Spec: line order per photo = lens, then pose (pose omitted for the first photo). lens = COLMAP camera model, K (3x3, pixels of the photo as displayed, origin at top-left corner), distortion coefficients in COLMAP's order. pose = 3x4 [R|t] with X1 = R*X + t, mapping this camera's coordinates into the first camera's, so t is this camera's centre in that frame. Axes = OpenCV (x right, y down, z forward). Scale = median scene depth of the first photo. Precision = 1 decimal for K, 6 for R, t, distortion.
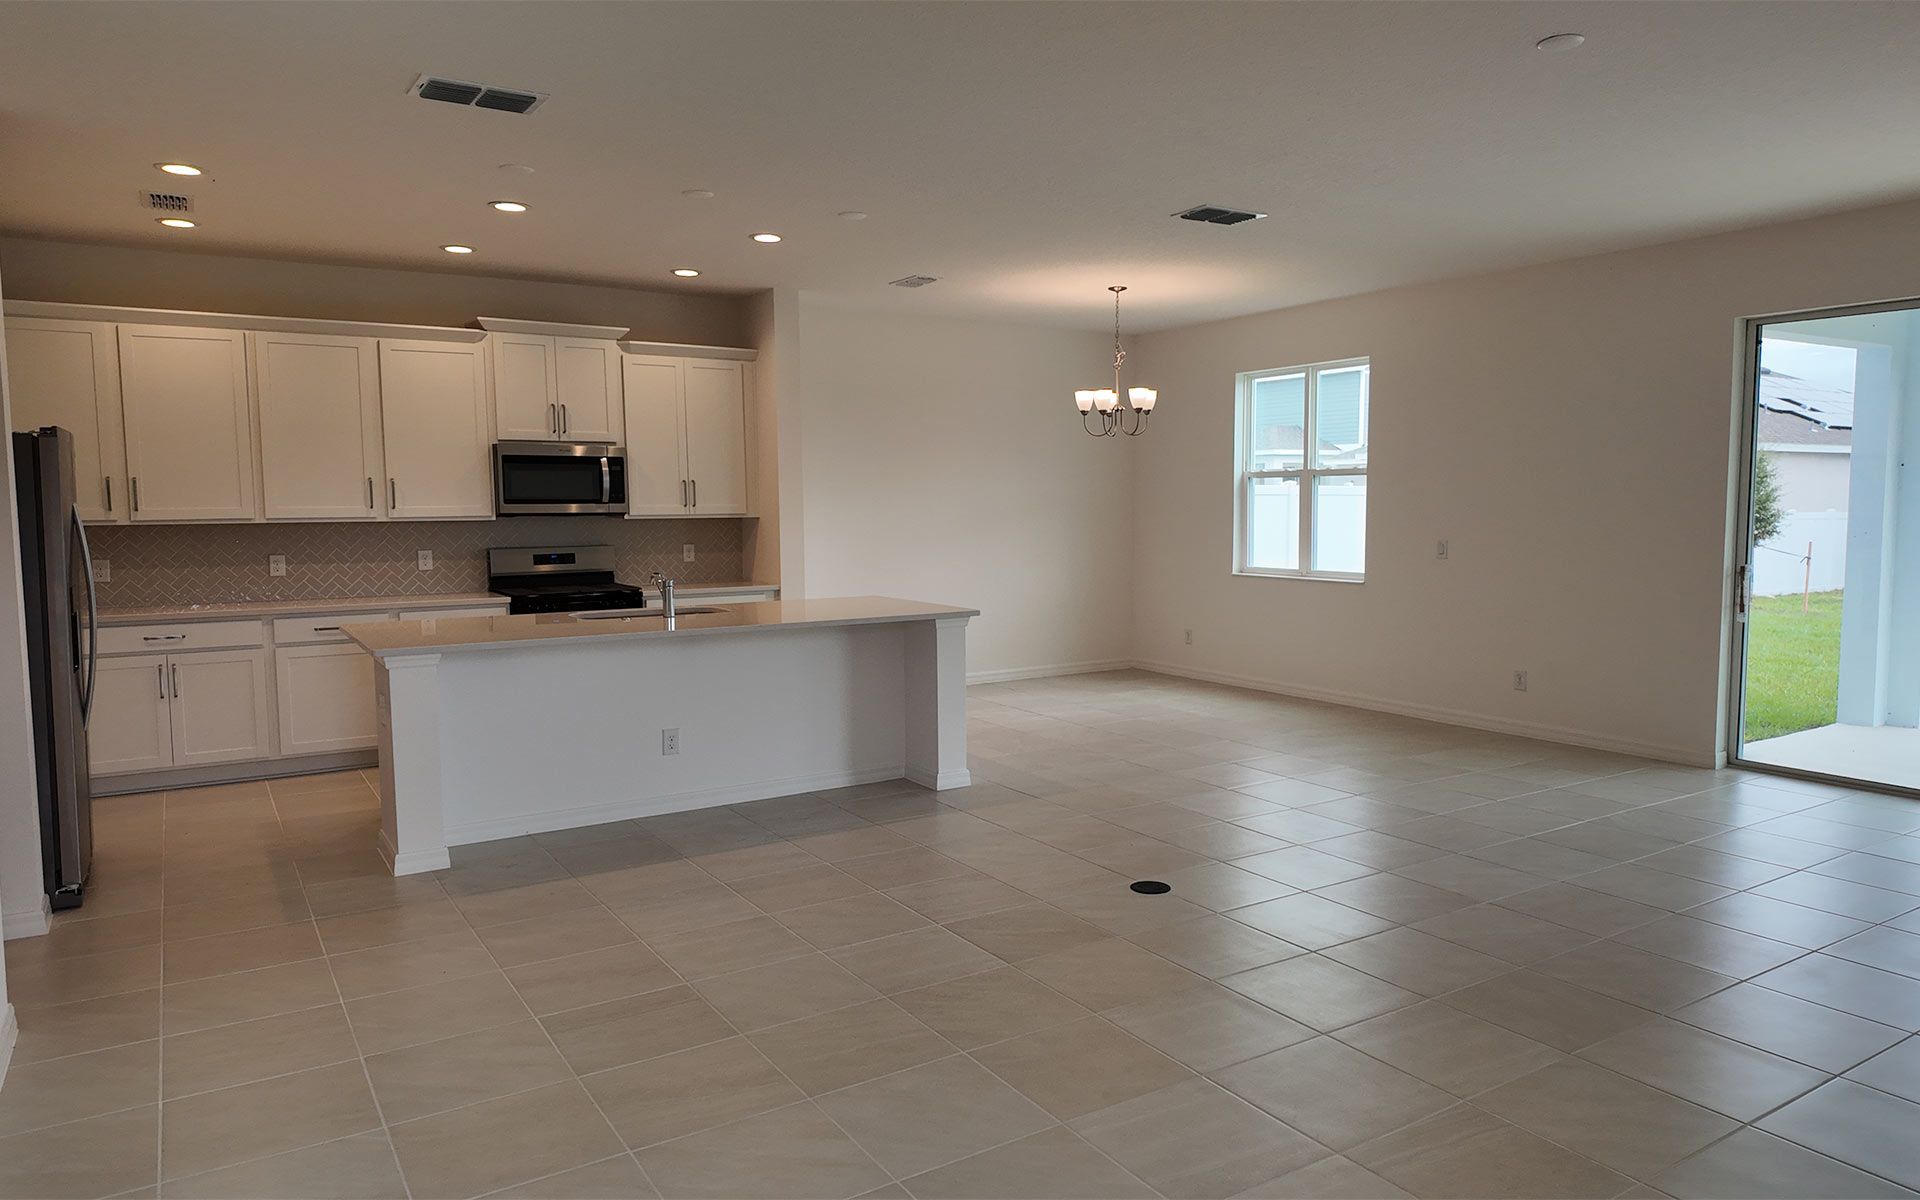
lens RADIAL K [[1229.7, 0, 986.5], [0, 1229.7, 601.1], [0, 0, 1]] dist [0.068467, -0.055741]
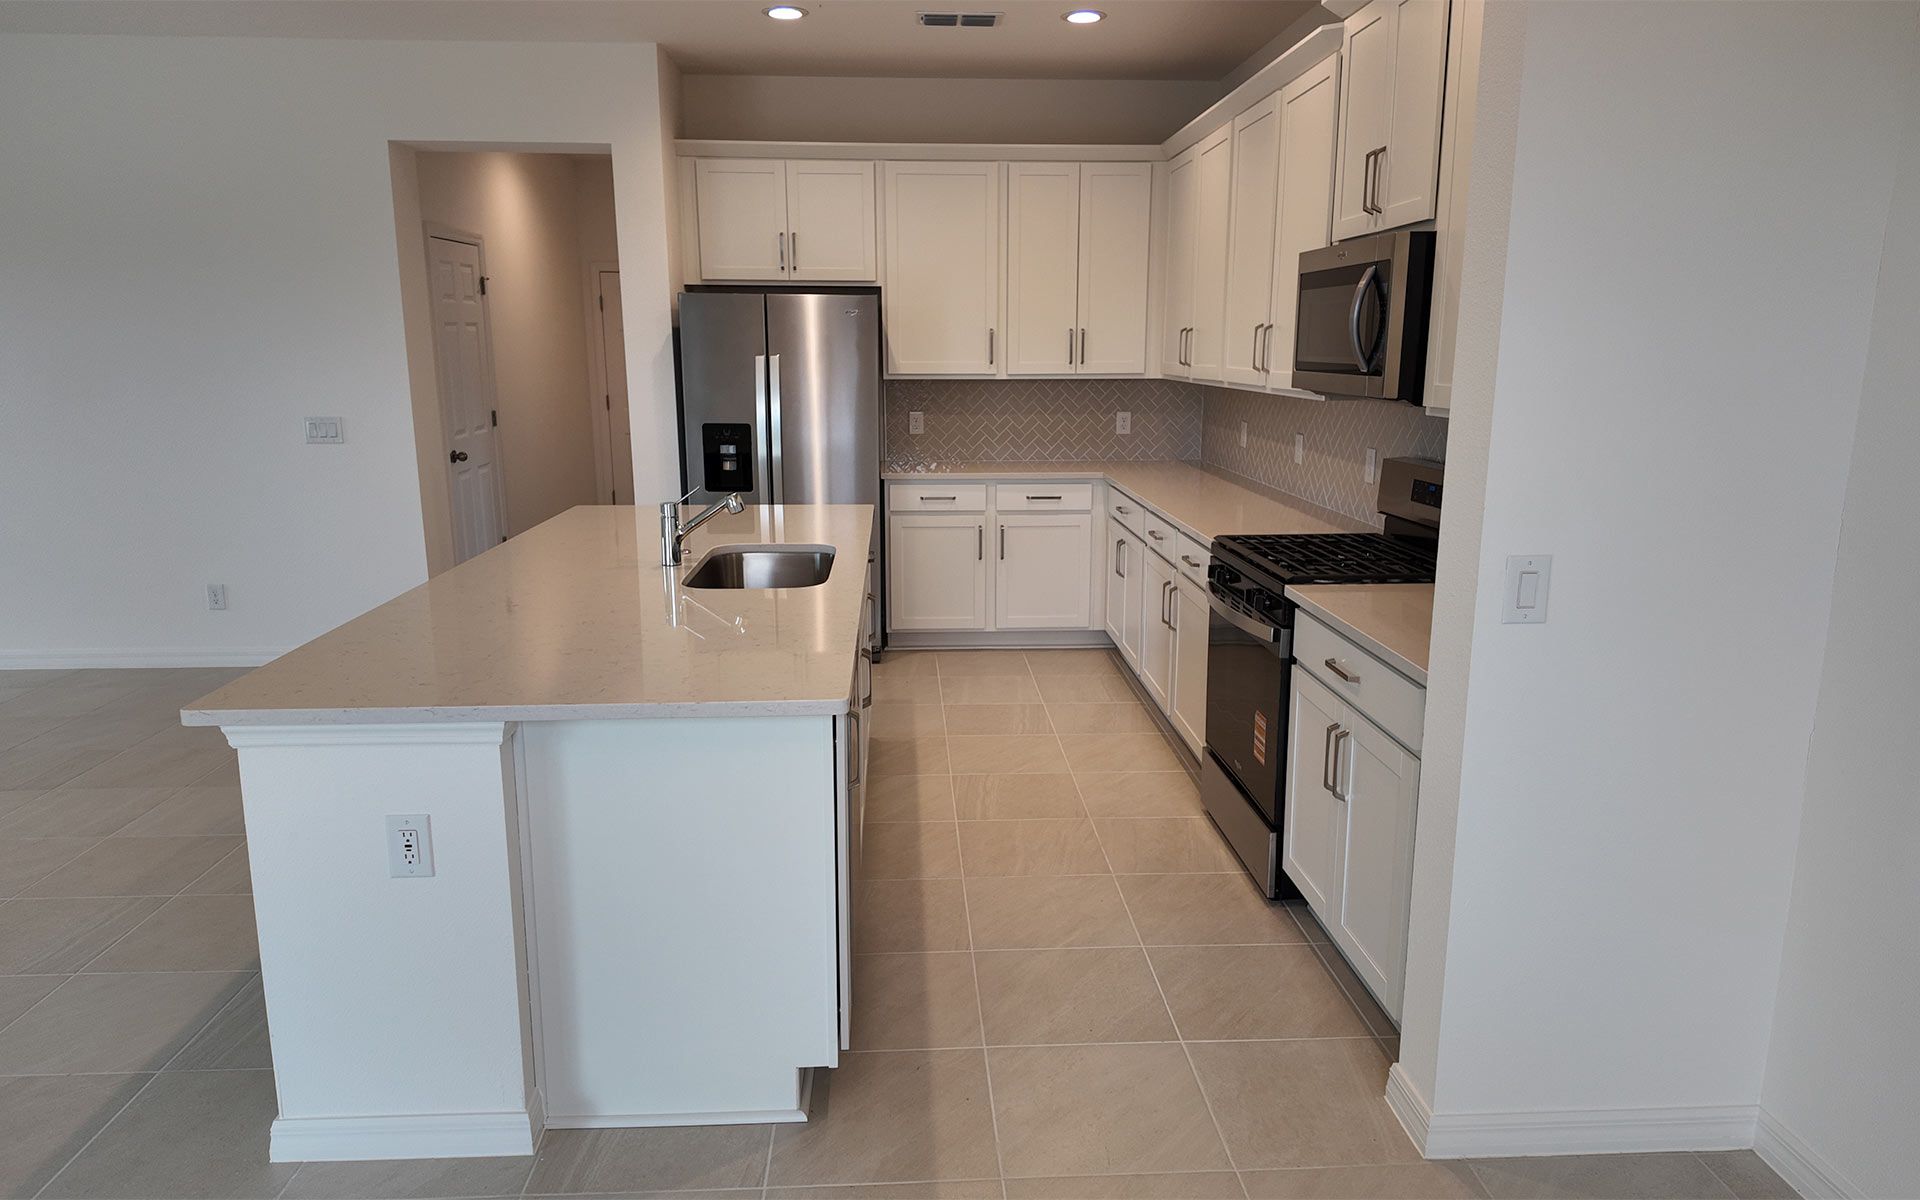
lens RADIAL K [[1268.6, 0, 962.1], [0, 1268.6, 611.3], [0, 0, 1]] dist [0.023775, 0.000367]
pose [[-0.511638, 0.182587, -0.839577, 0.165321], [-0.071451, 0.964733, 0.253347, -0.116220], [0.856225, 0.189610, -0.480548, 1.271733]]
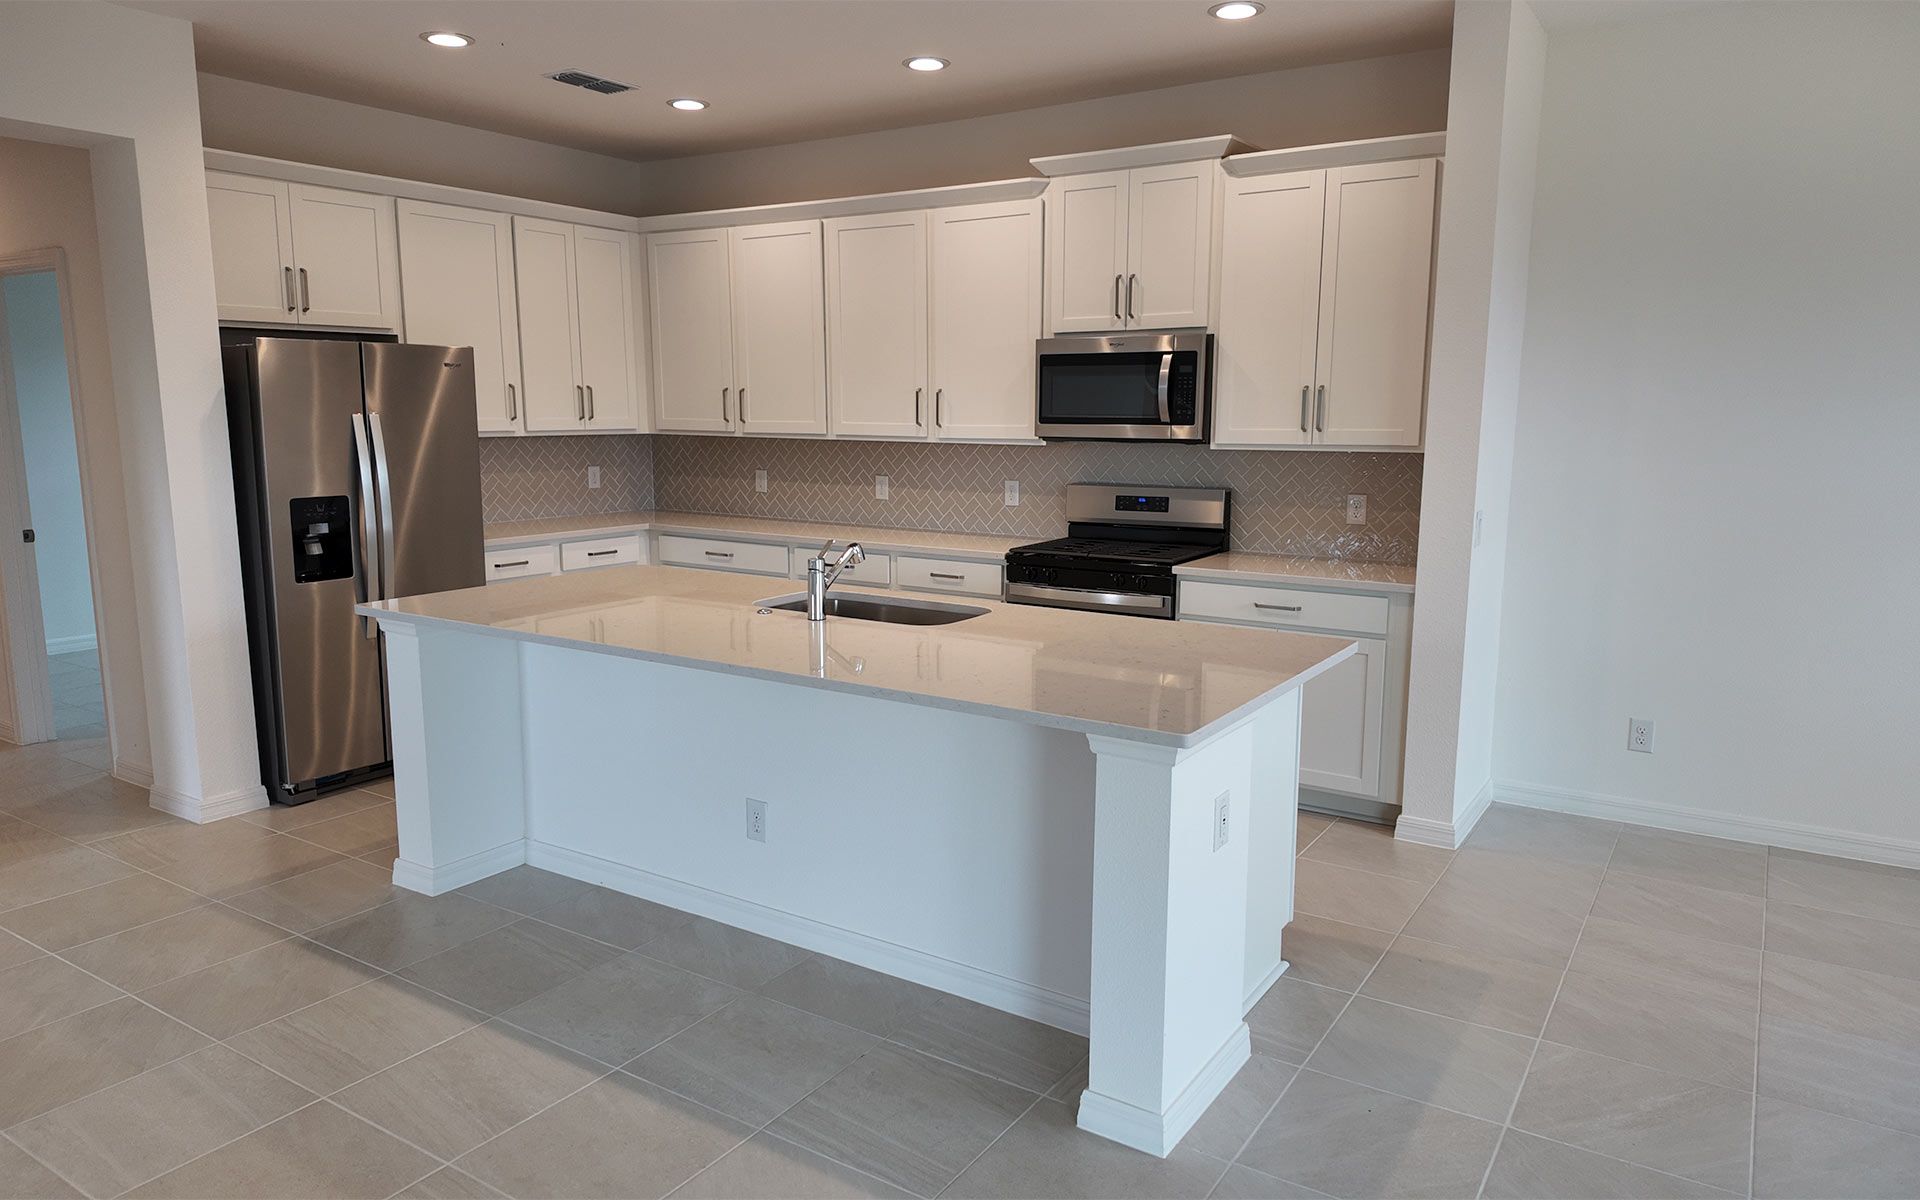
lens RADIAL K [[1229.7, 0, 971.0], [0, 1229.7, 607.2], [0, 0, 1]] dist [0.068467, -0.055741]
pose [[0.408385, 0.155729, -0.899428, 0.280508], [-0.085163, 0.987542, 0.132316, -0.070237], [0.908828, 0.022562, 0.416560, 0.734757]]
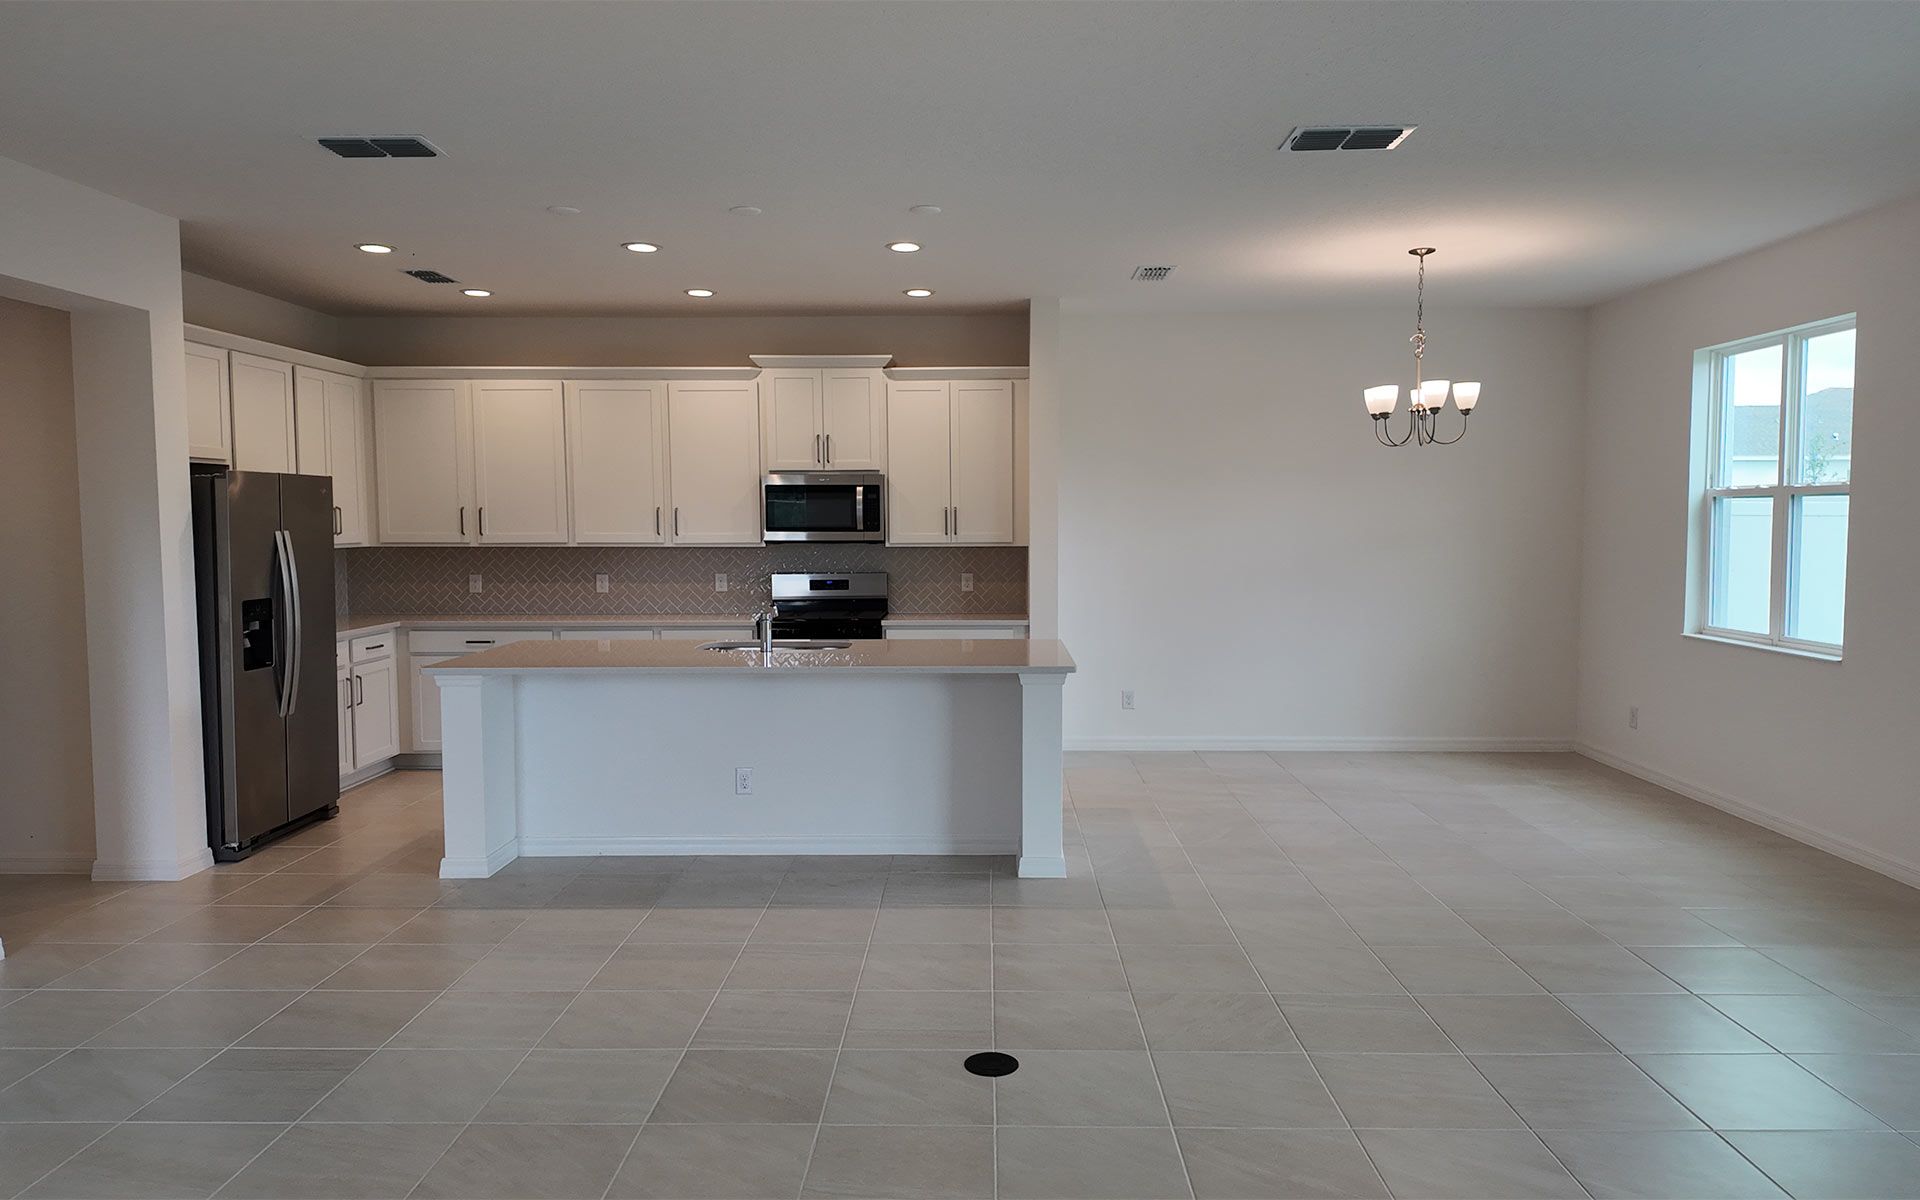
lens RADIAL K [[1229.7, 0, 973.0], [0, 1229.7, 597.5], [0, 0, 1]] dist [0.068467, -0.055741]
pose [[0.830336, 0.038255, -0.555948, 0.368220], [-0.048764, 0.998802, -0.004104, -0.029440], [0.555125, 0.030518, 0.831207, 0.259836]]
